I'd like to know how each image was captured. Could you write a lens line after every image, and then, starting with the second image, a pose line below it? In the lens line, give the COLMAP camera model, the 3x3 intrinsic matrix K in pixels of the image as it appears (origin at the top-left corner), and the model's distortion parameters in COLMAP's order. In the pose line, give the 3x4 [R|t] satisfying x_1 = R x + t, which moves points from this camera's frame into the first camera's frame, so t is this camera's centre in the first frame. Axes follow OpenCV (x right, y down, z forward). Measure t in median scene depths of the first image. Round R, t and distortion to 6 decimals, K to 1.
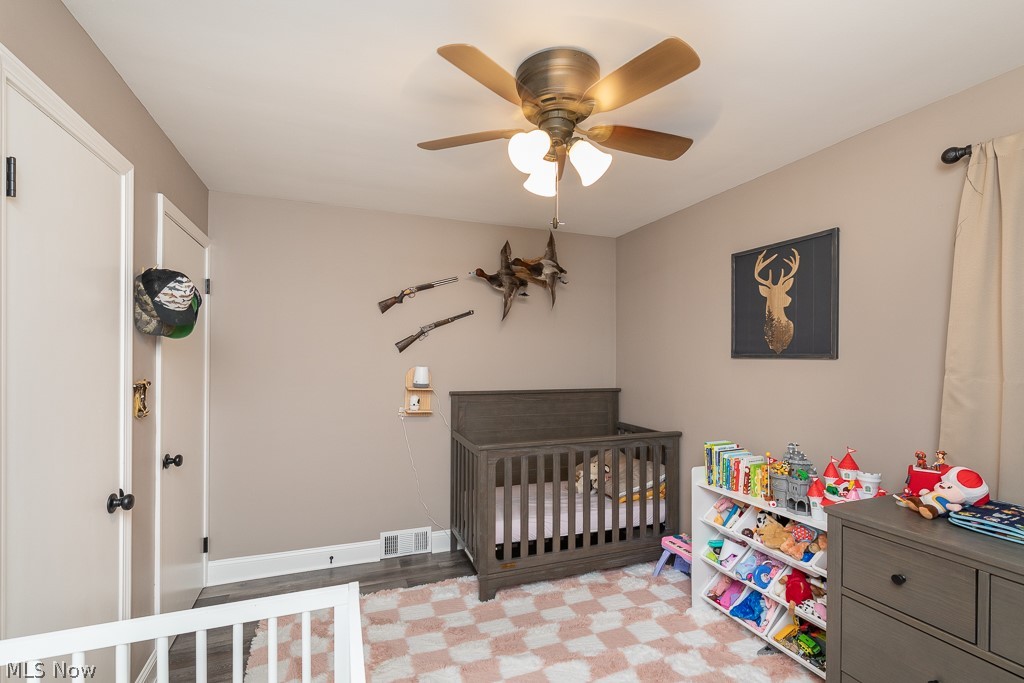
lens RADIAL K [[450.5, 0, 512.5], [0, 450.5, 348.8], [0, 0, 1]] dist [-0.001103, -0.000150]
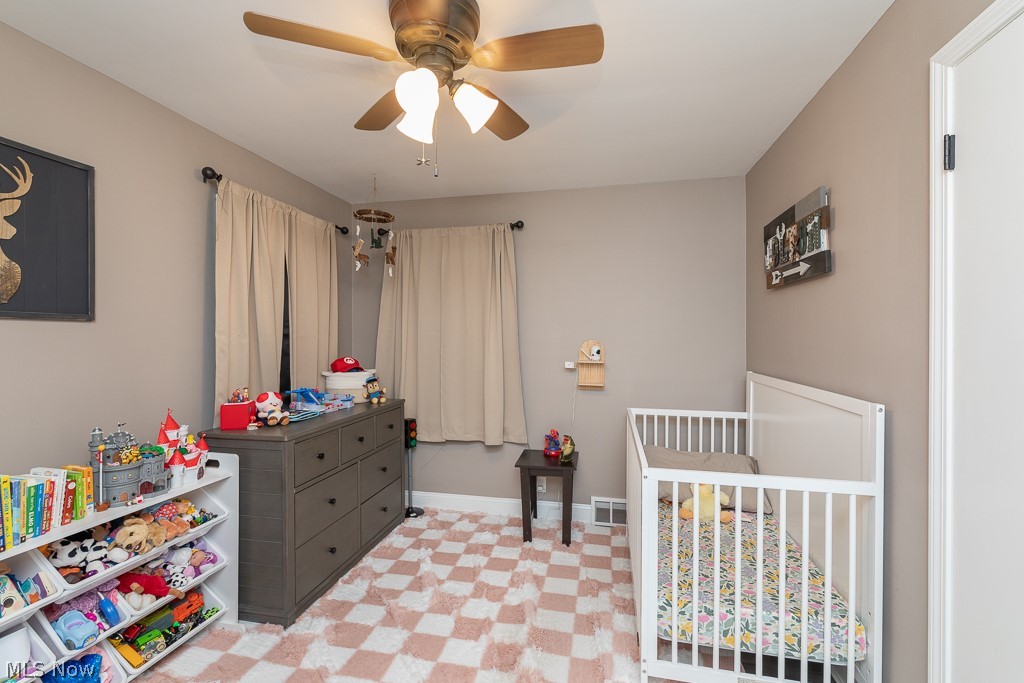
lens RADIAL K [[458.7, 0, 510.1], [0, 458.7, 336.3], [0, 0, 1]] dist [0.000440, -0.000047]
pose [[-0.840944, -0.003771, 0.541108, -0.383158], [-0.010530, 0.999900, -0.009395, 0.047093], [-0.541019, -0.013599, -0.840900, 1.194460]]
